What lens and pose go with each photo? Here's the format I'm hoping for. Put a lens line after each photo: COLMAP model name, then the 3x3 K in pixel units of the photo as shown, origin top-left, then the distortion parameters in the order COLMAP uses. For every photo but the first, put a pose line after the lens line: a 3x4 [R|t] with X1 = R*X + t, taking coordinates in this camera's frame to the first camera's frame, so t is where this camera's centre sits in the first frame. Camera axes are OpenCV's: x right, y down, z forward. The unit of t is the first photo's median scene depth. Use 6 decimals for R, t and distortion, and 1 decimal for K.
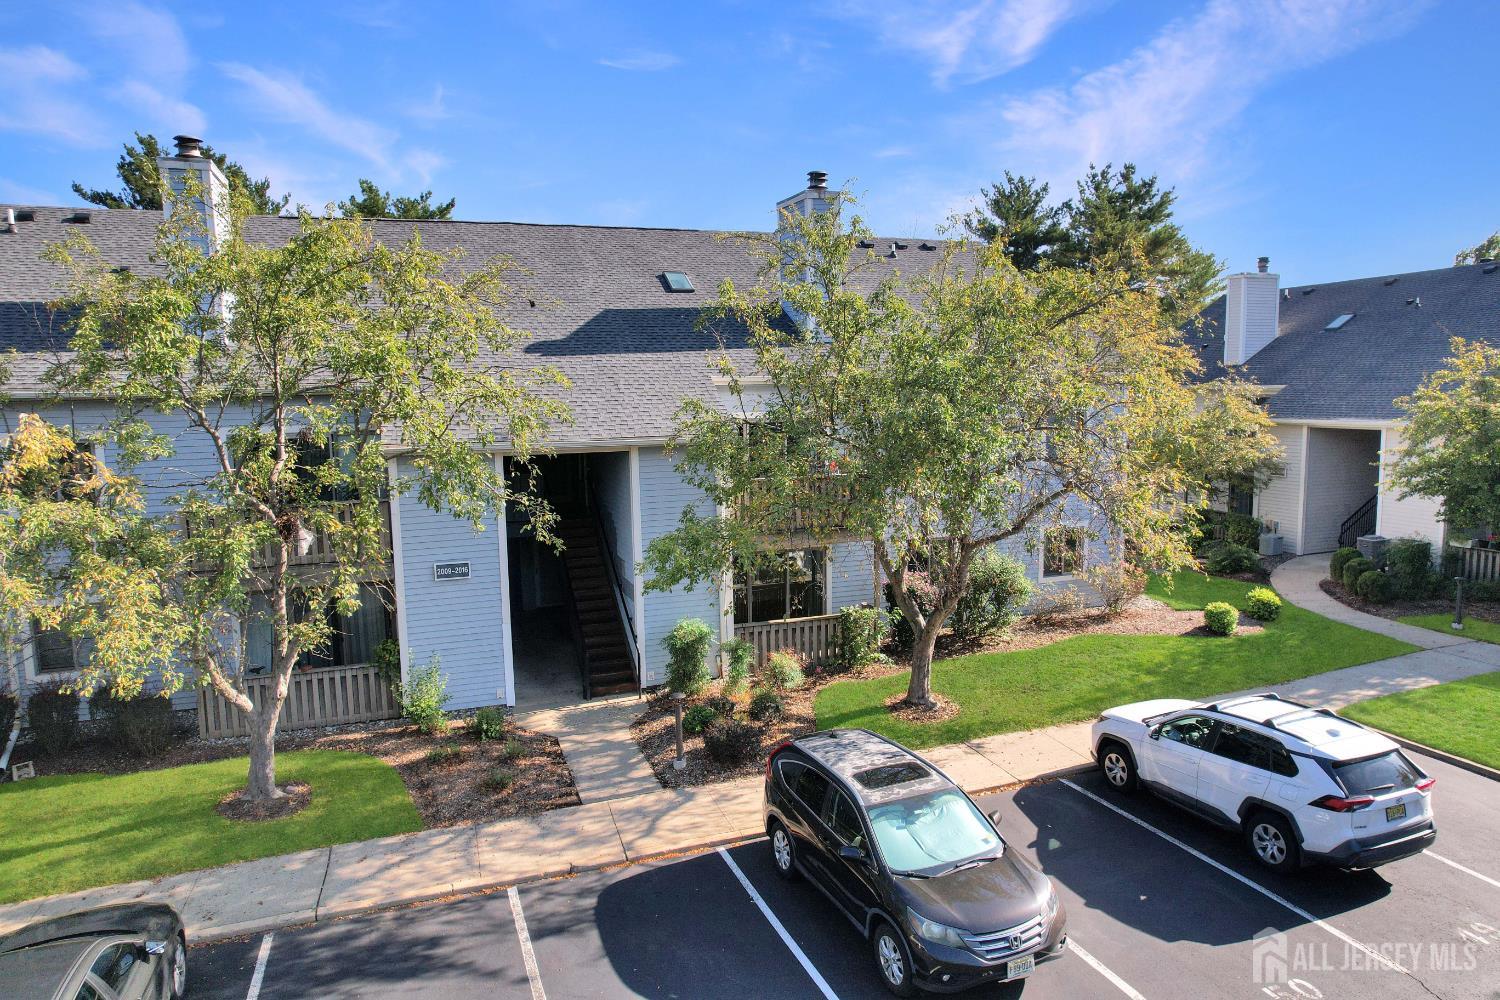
lens RADIAL K [[970.5, 0, 755.5], [0, 970.5, 495.3], [0, 0, 1]] dist [-0.040885, 0.021025]
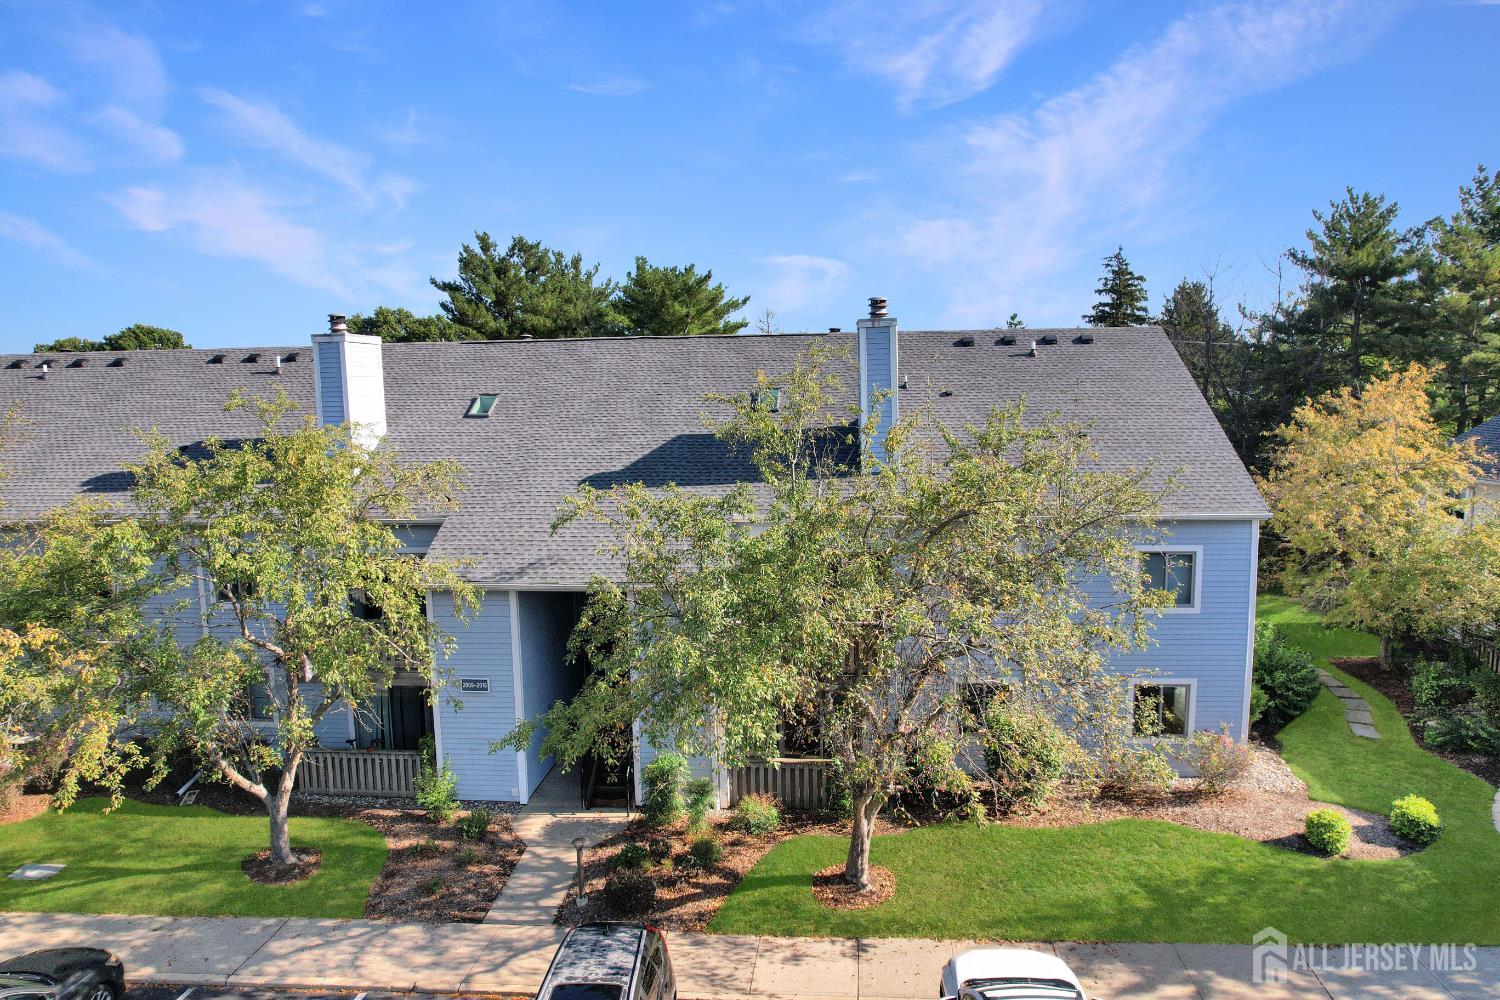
lens RADIAL K [[970.5, 0, 756.2], [0, 970.5, 494.8], [0, 0, 1]] dist [-0.040885, 0.021025]
pose [[0.900940, 0.050076, -0.431044, 0.476674], [-0.044392, 0.998744, 0.023242, -0.190351], [0.431666, -0.001805, 0.902032, 0.081885]]
